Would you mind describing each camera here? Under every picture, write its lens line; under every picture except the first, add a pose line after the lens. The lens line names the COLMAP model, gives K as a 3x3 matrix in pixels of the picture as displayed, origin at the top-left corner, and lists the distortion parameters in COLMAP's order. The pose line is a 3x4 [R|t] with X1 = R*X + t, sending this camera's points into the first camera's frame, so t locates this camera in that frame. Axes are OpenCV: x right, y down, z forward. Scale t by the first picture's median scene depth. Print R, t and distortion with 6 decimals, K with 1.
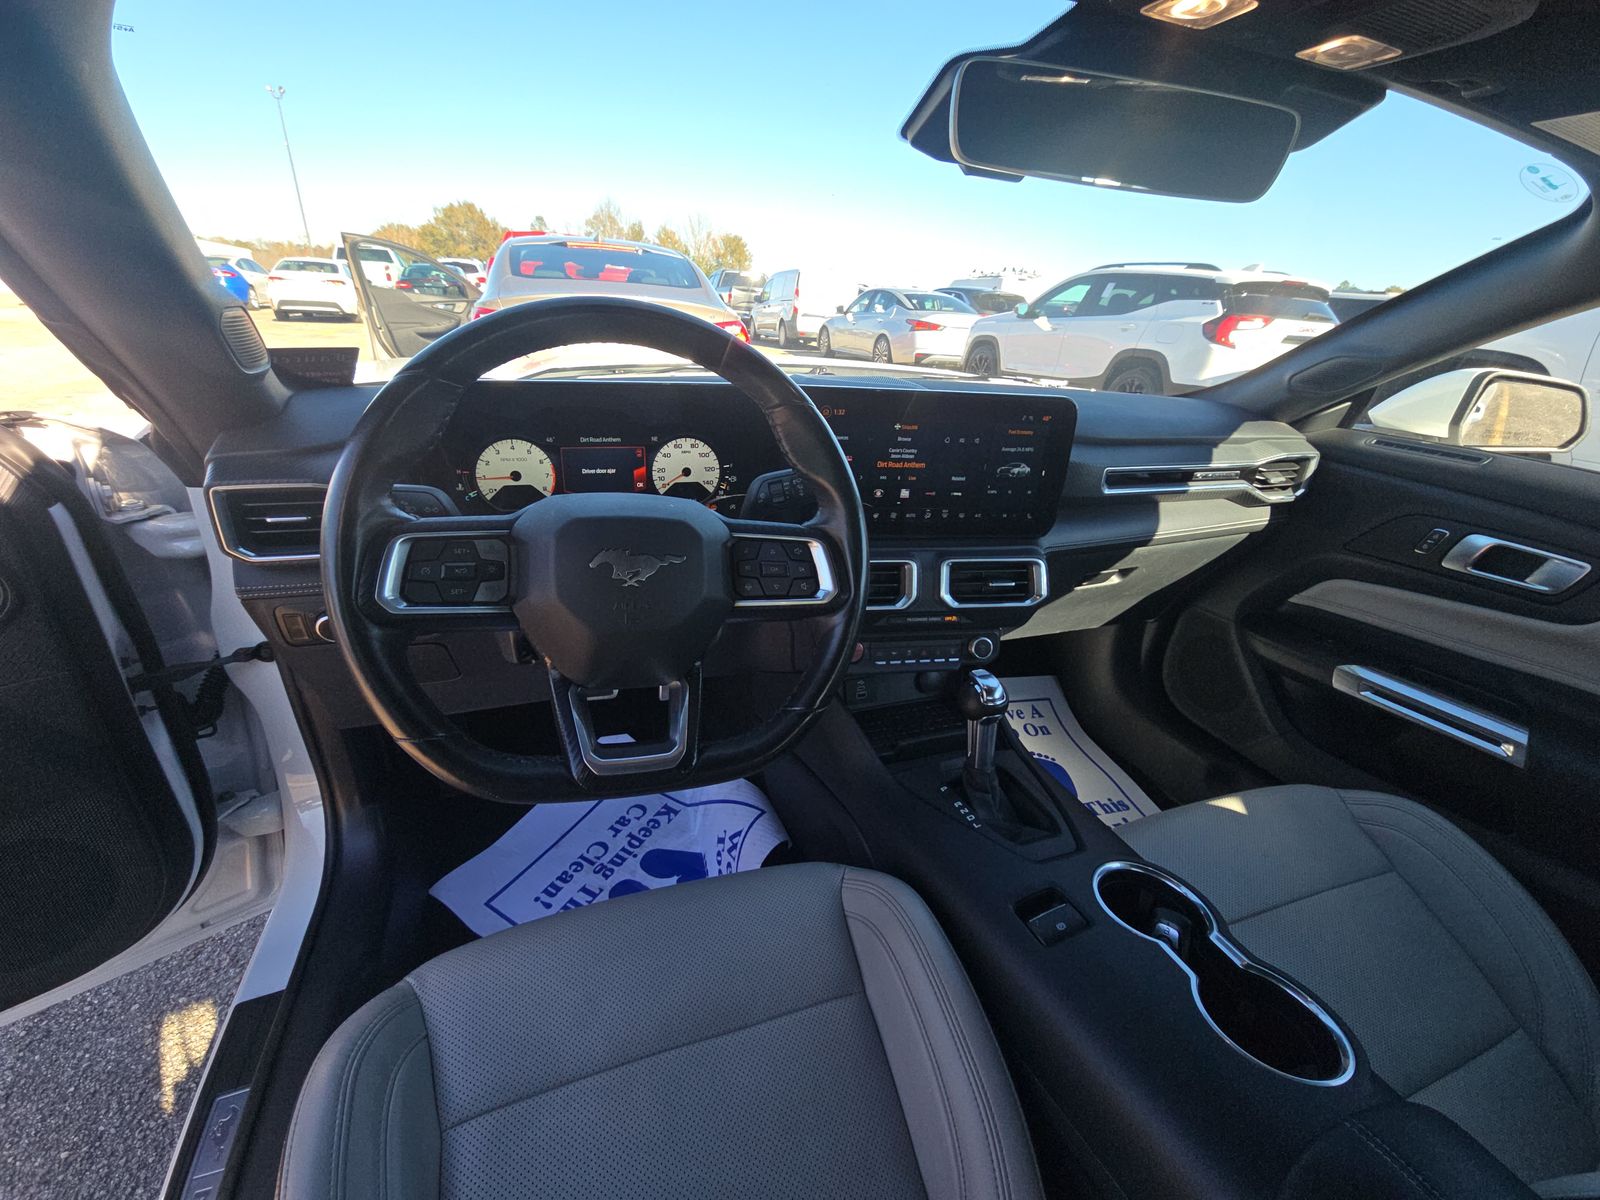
lens RADIAL K [[651.8, 0, 801.3], [0, 651.8, 605.4], [0, 0, 1]] dist [0.003550, -0.002160]
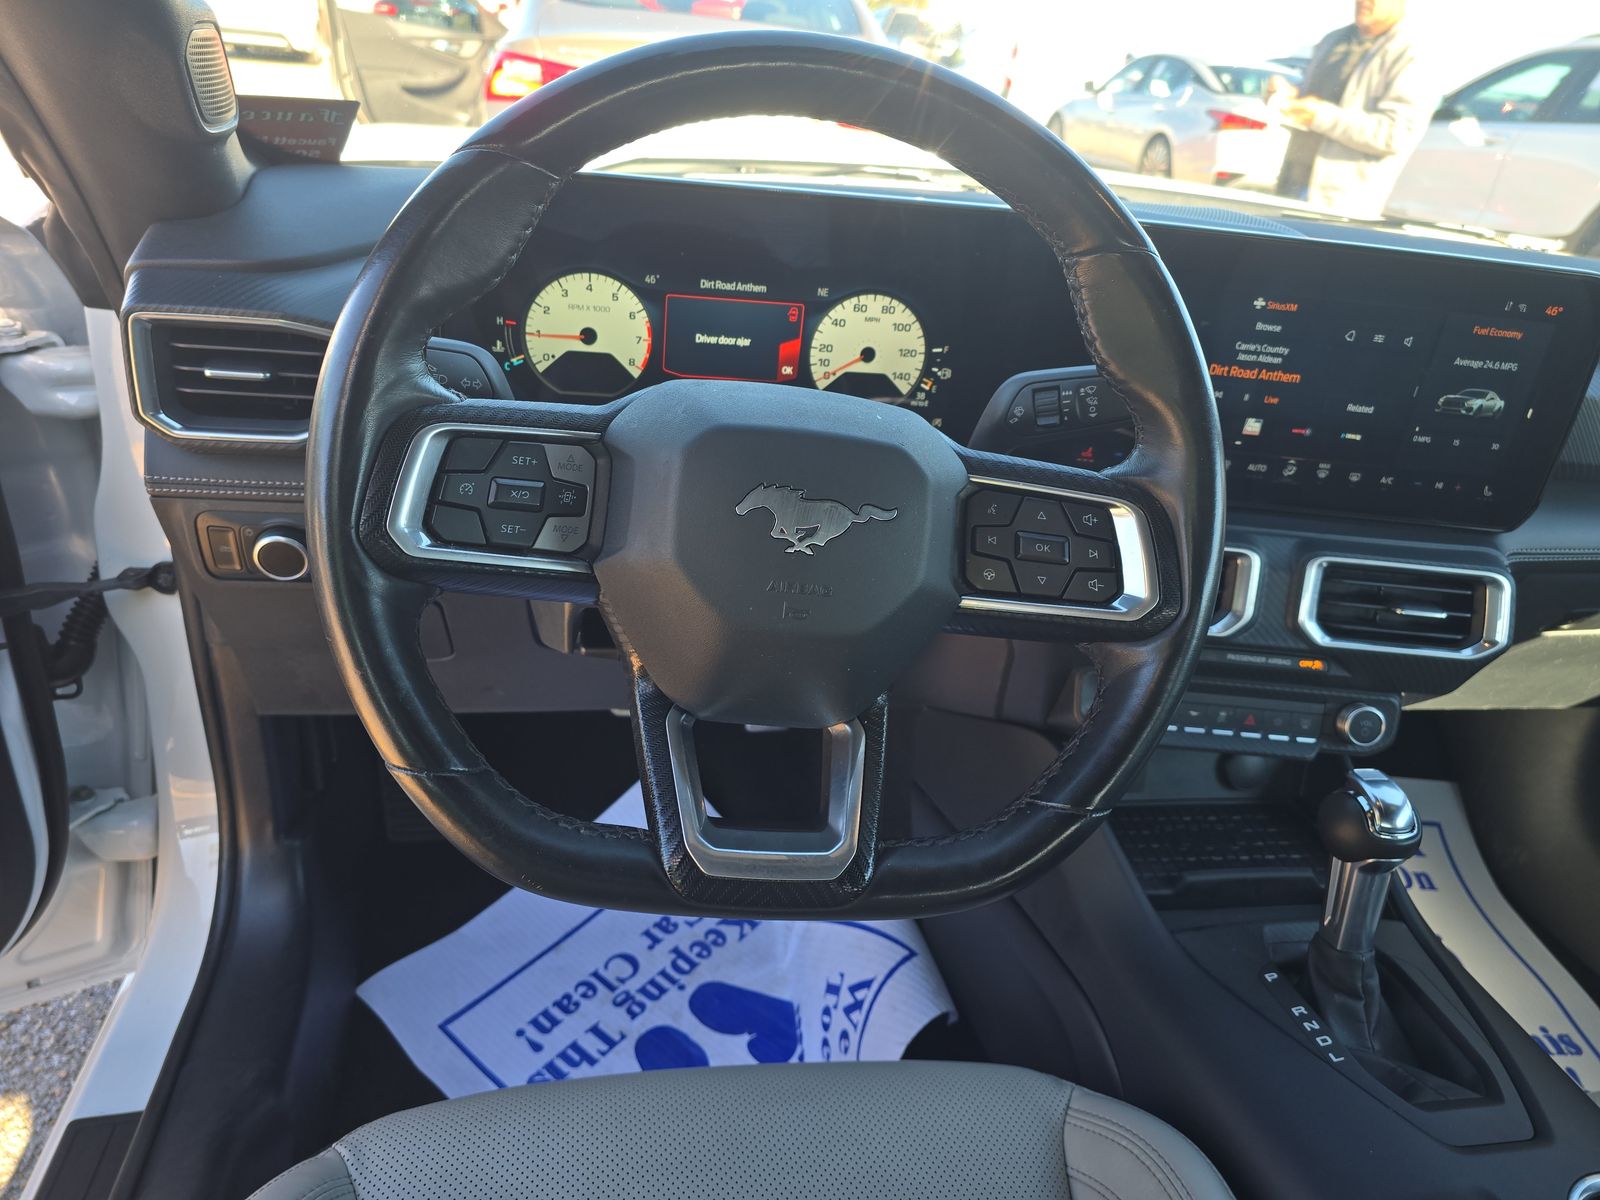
lens RADIAL K [[1094.7, 0, 796.4], [0, 1094.7, 593.1], [0, 0, 1]] dist [0.030994, -0.030250]
pose [[0.983059, 0.118531, -0.139804, -0.074990], [-0.116750, 0.992941, 0.020902, -0.008313], [0.141295, -0.004226, 0.989959, 0.033831]]
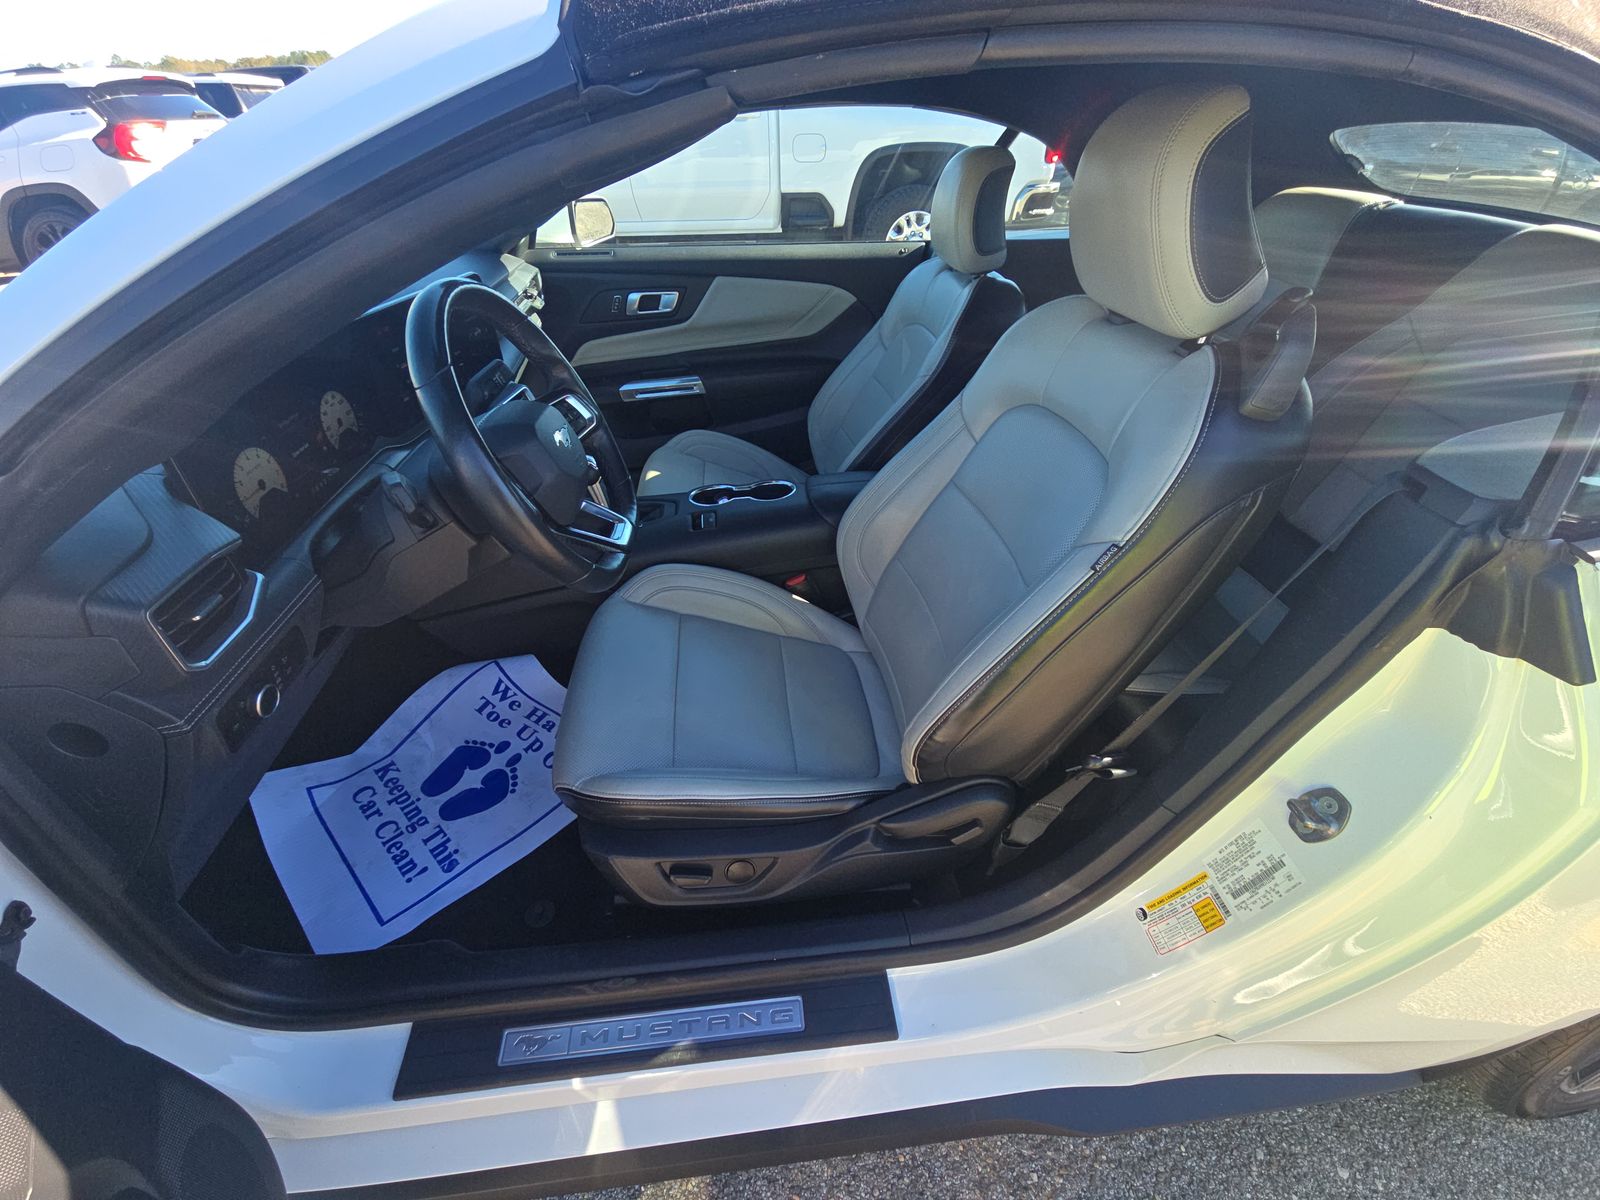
lens RADIAL K [[651.8, 0, 800.0], [0, 651.8, 602.6], [0, 0, 1]] dist [0.003550, -0.002160]
pose [[0.234414, -0.619274, 0.749366, -0.978065], [0.412379, 0.761397, 0.500218, -0.195034], [-0.880337, 0.191764, 0.433858, -0.115235]]
